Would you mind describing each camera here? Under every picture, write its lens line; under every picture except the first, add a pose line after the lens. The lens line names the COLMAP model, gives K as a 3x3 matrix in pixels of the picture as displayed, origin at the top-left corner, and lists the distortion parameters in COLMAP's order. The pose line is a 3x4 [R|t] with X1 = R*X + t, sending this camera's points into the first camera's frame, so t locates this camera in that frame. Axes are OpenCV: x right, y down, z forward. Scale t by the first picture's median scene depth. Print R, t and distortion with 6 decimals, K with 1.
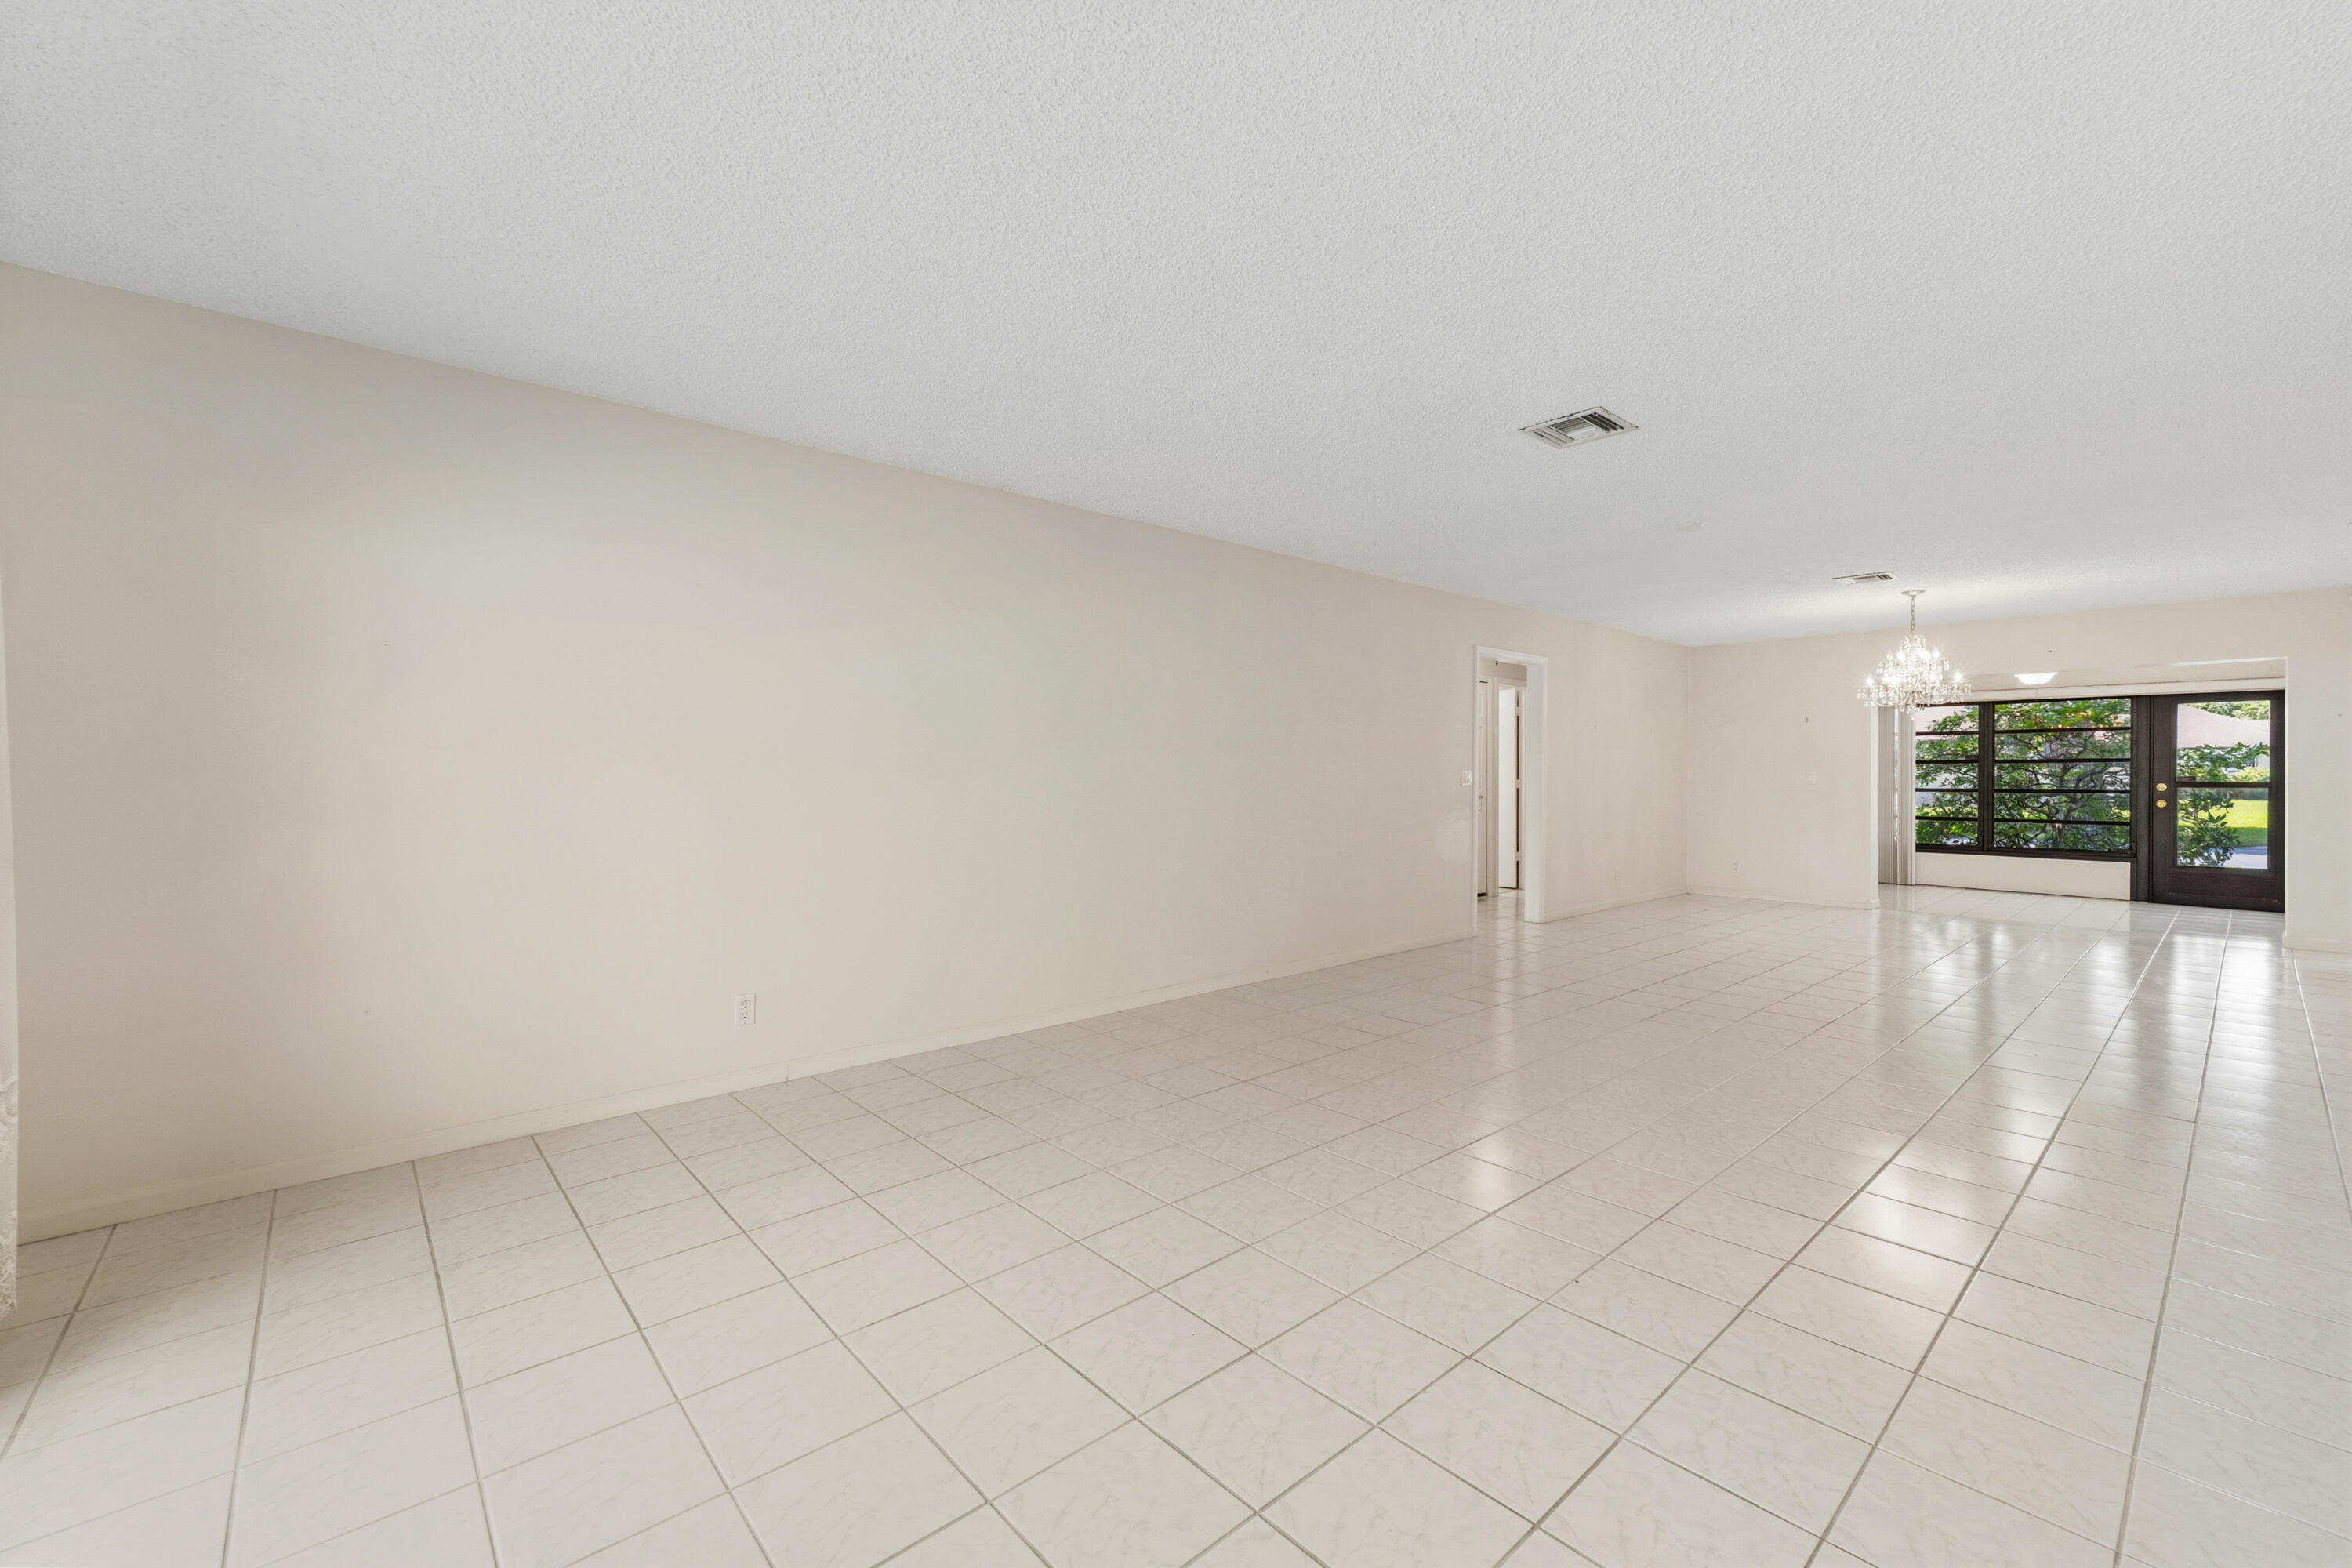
lens RADIAL K [[958.2, 0, 1163.3], [0, 958.2, 769.1], [0, 0, 1]] dist [-0.001273, 0.000010]
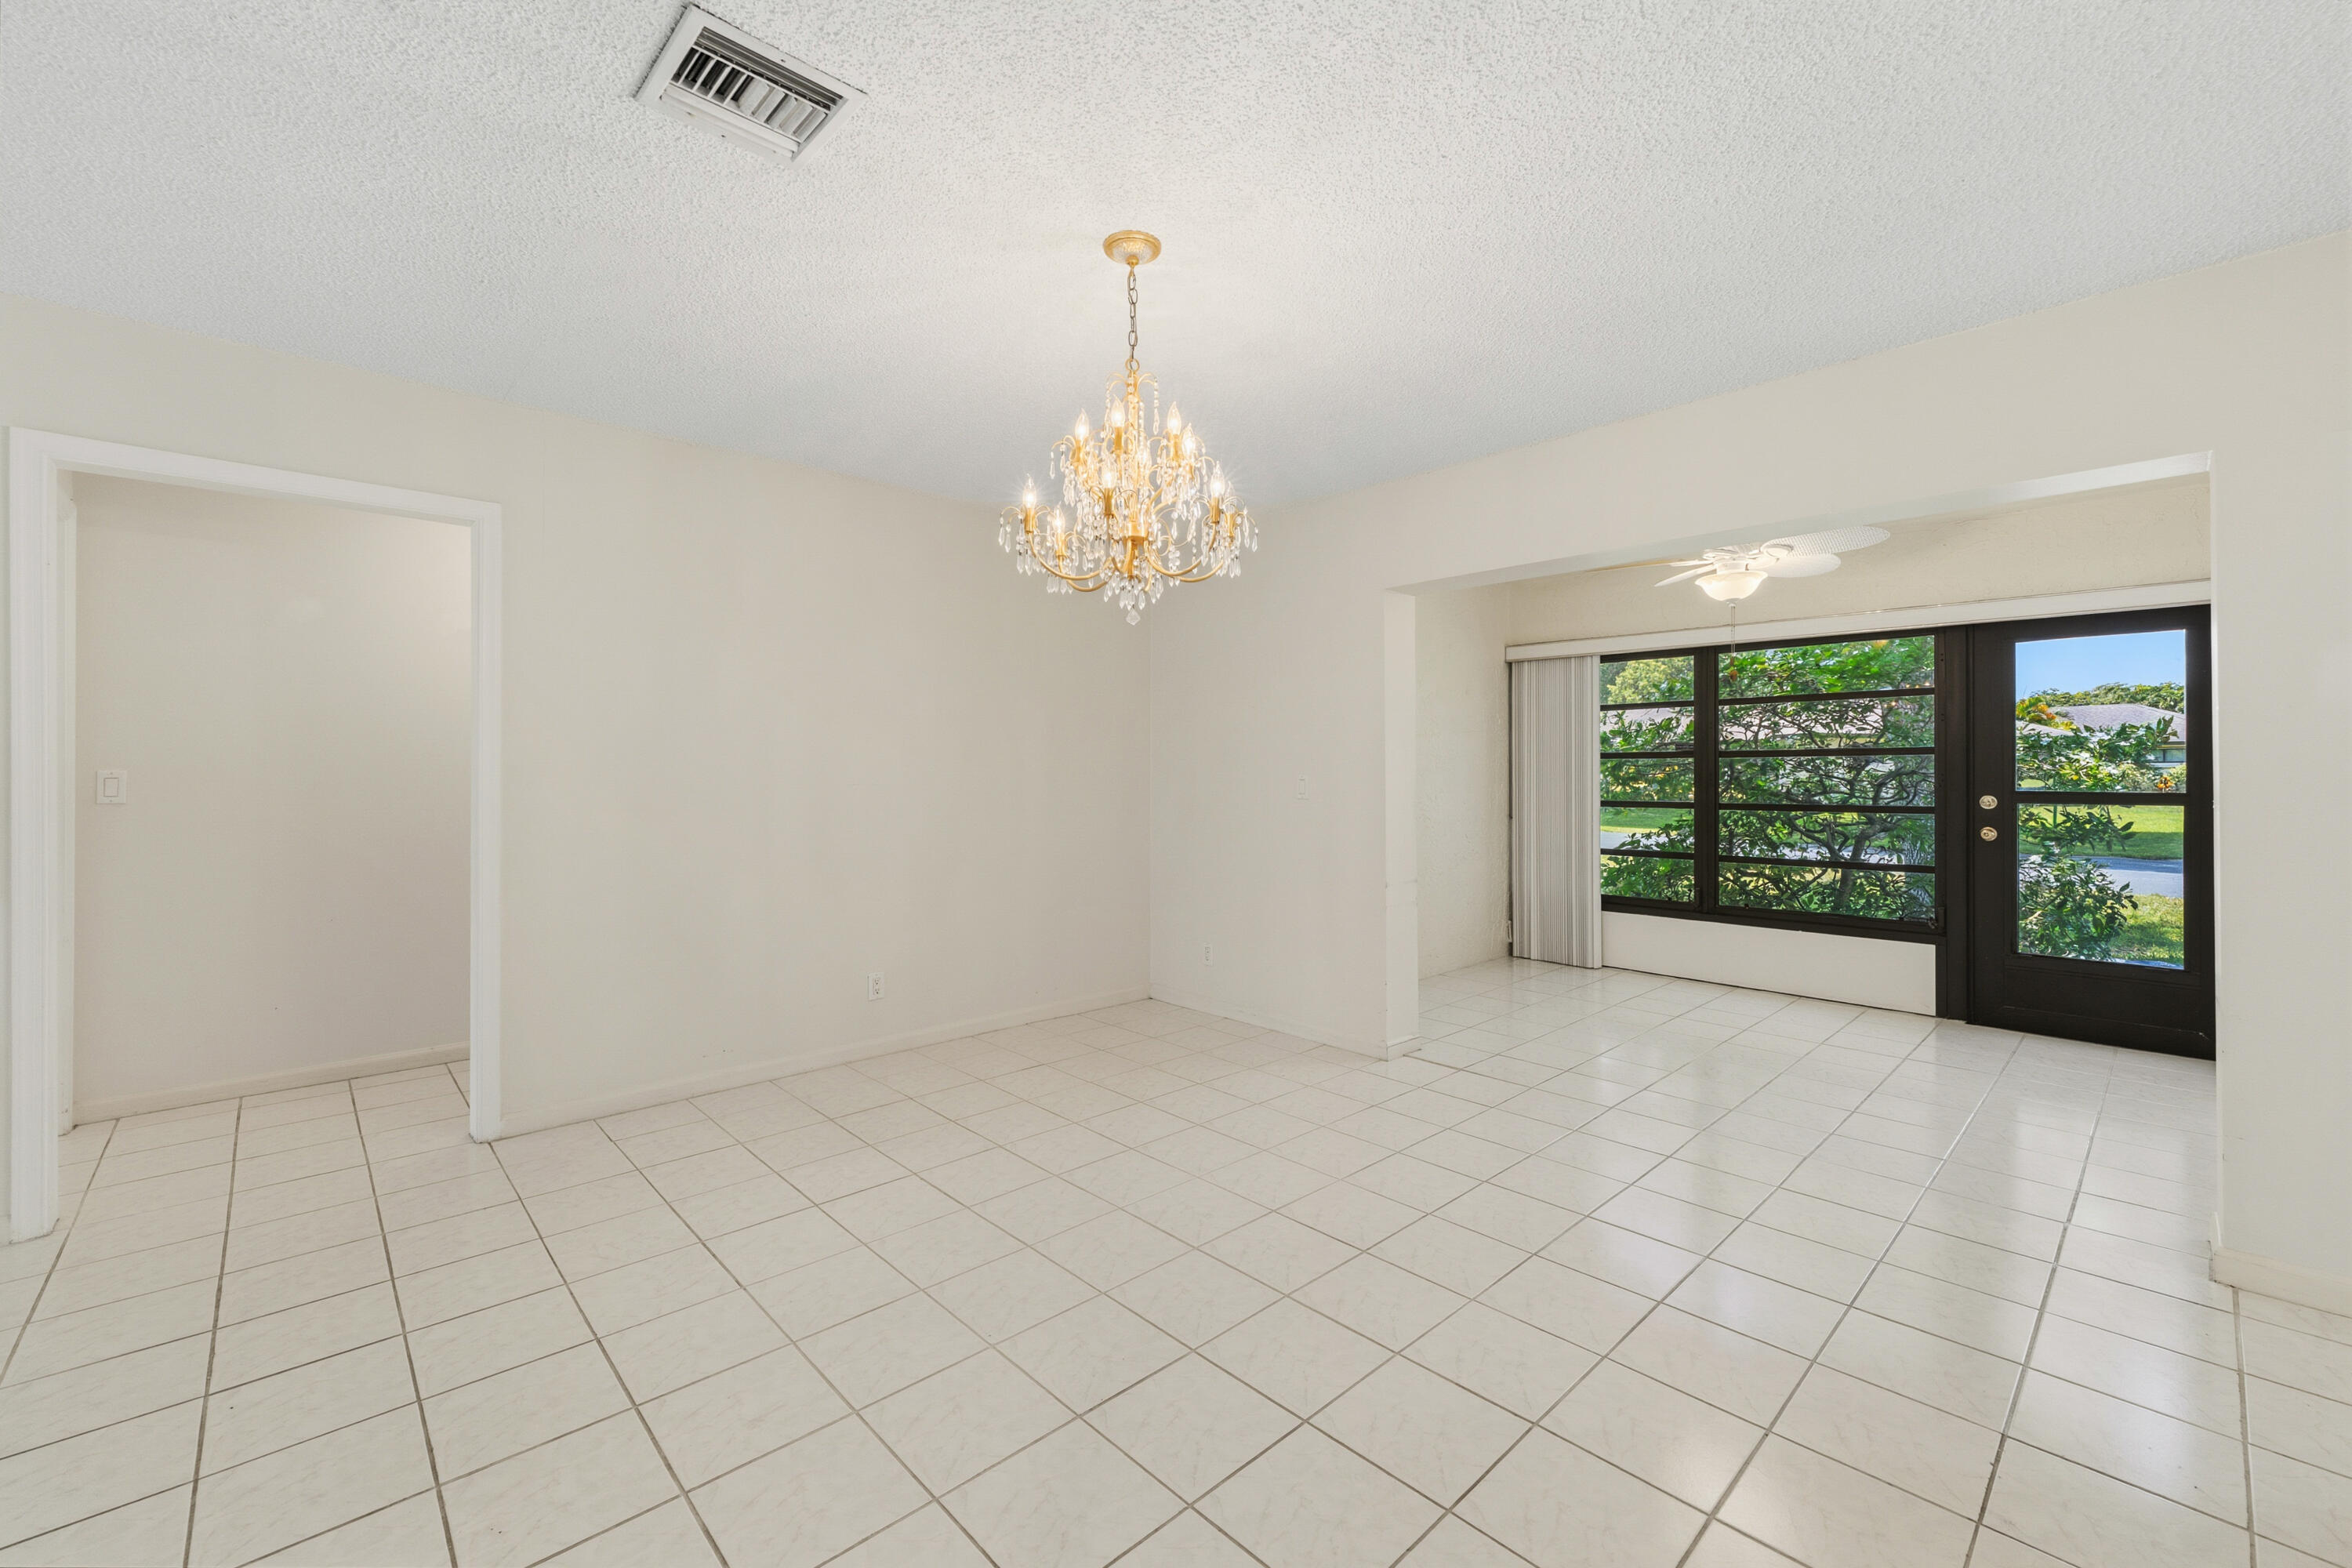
lens RADIAL K [[958.2, 0, 1165.6], [0, 958.2, 773.1], [0, 0, 1]] dist [-0.001273, 0.000010]
pose [[0.996799, -0.000775, 0.079950, 0.548218], [0.000628, 0.999998, 0.001859, 0.001687], [-0.079951, -0.001803, 0.996797, 0.510079]]
